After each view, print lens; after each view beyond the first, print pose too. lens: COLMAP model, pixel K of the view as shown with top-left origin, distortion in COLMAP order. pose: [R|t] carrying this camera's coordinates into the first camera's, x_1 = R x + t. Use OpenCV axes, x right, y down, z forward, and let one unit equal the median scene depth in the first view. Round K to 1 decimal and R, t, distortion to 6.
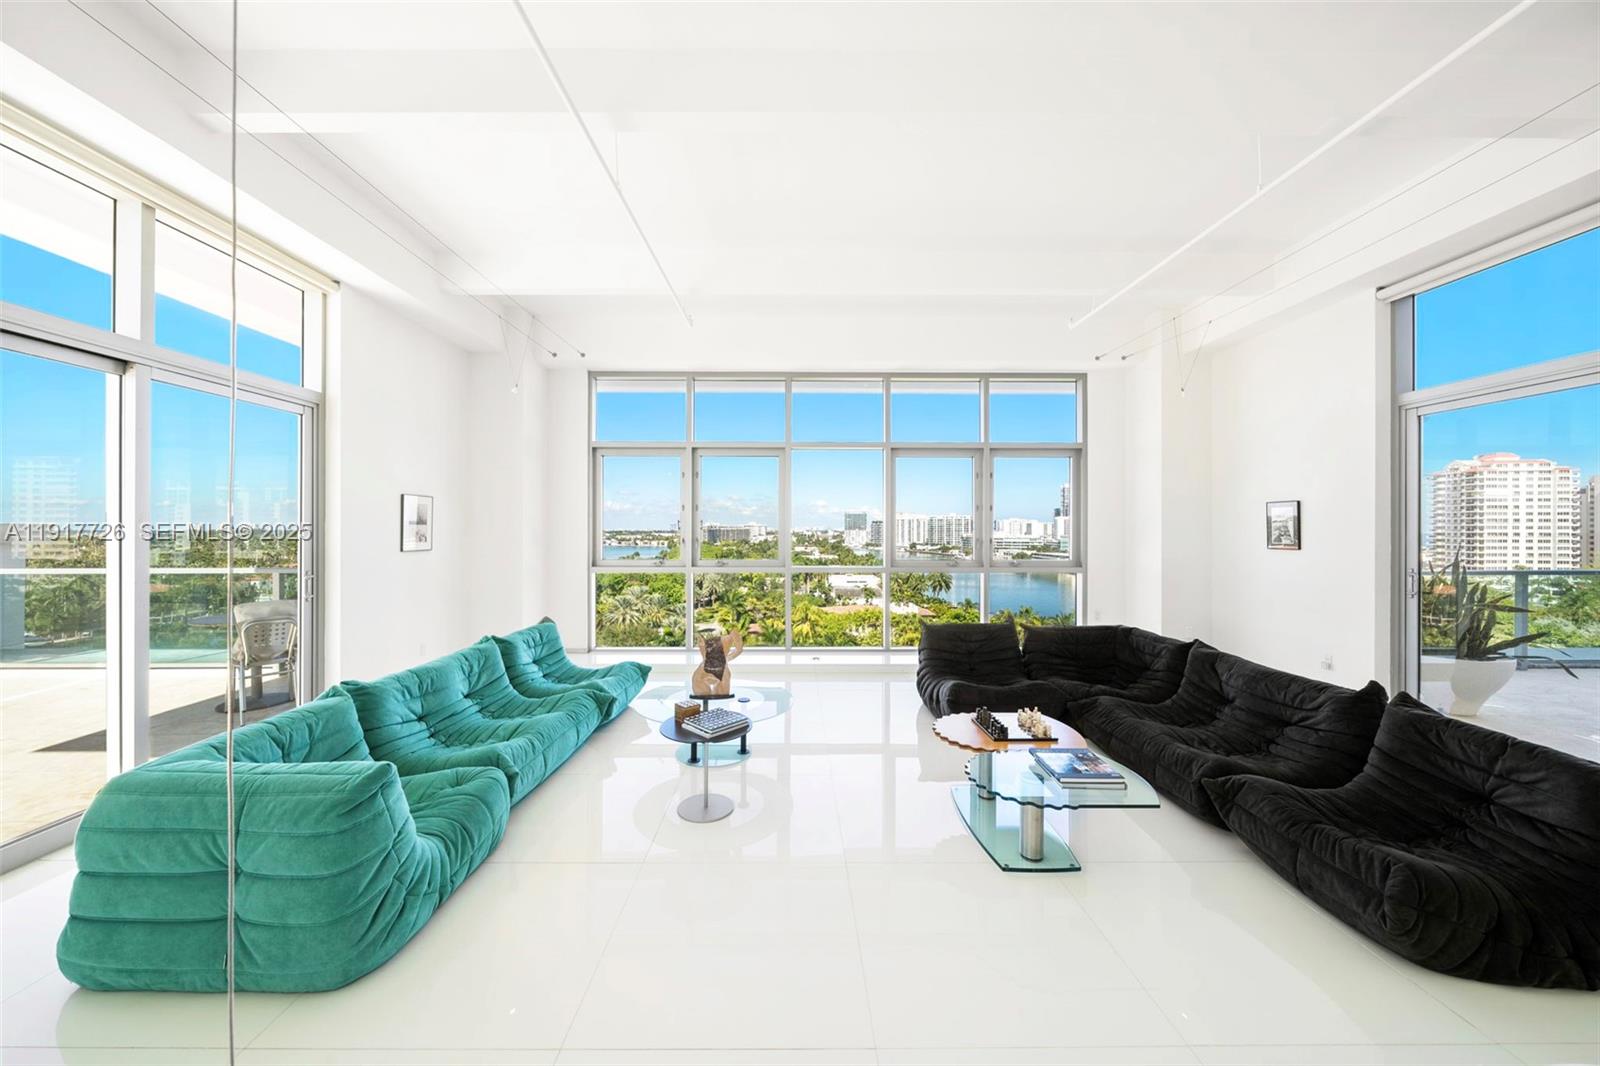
lens RADIAL K [[569.8, 0, 794.9], [0, 569.8, 526.8], [0, 0, 1]] dist [-0.000990, -0.000072]
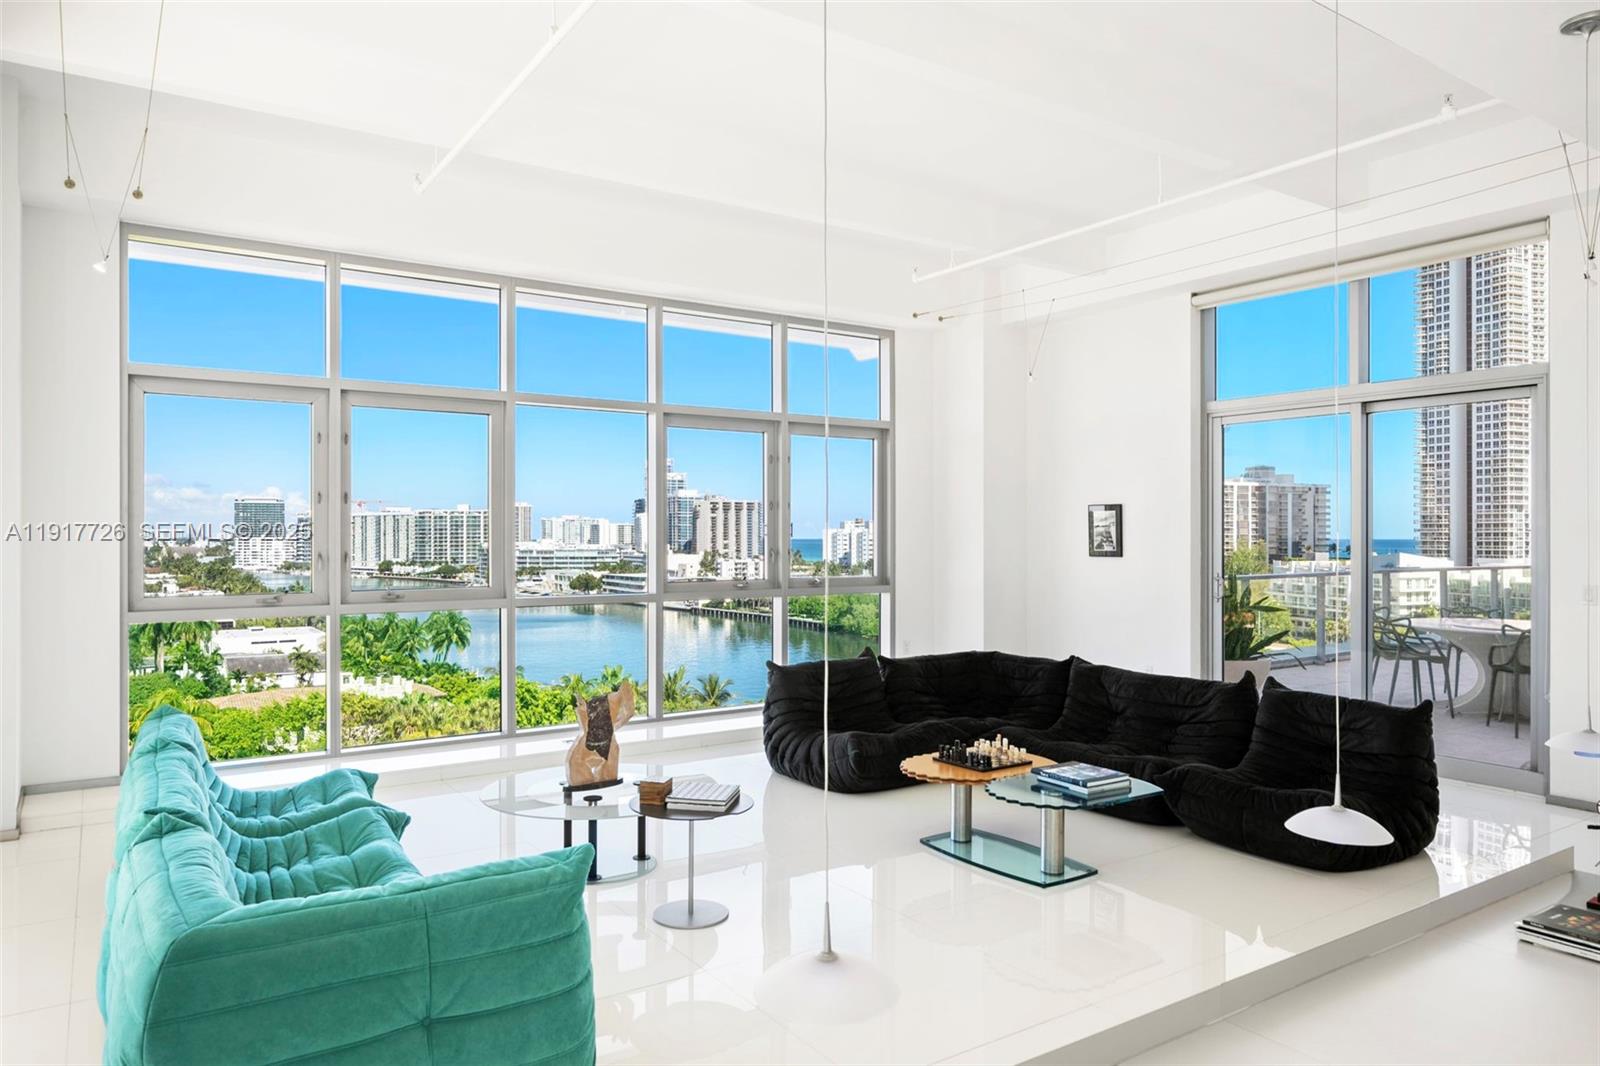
lens RADIAL K [[1051.0, 0, 800.0], [0, 1051.0, 533.0], [0, 0, 1]] dist [0.006818, 0.001458]
pose [[0.829611, -0.000213, 0.558342, -0.432486], [-0.001271, 0.999997, 0.002270, -0.002093], [-0.558340, -0.002593, 0.829608, -0.112211]]
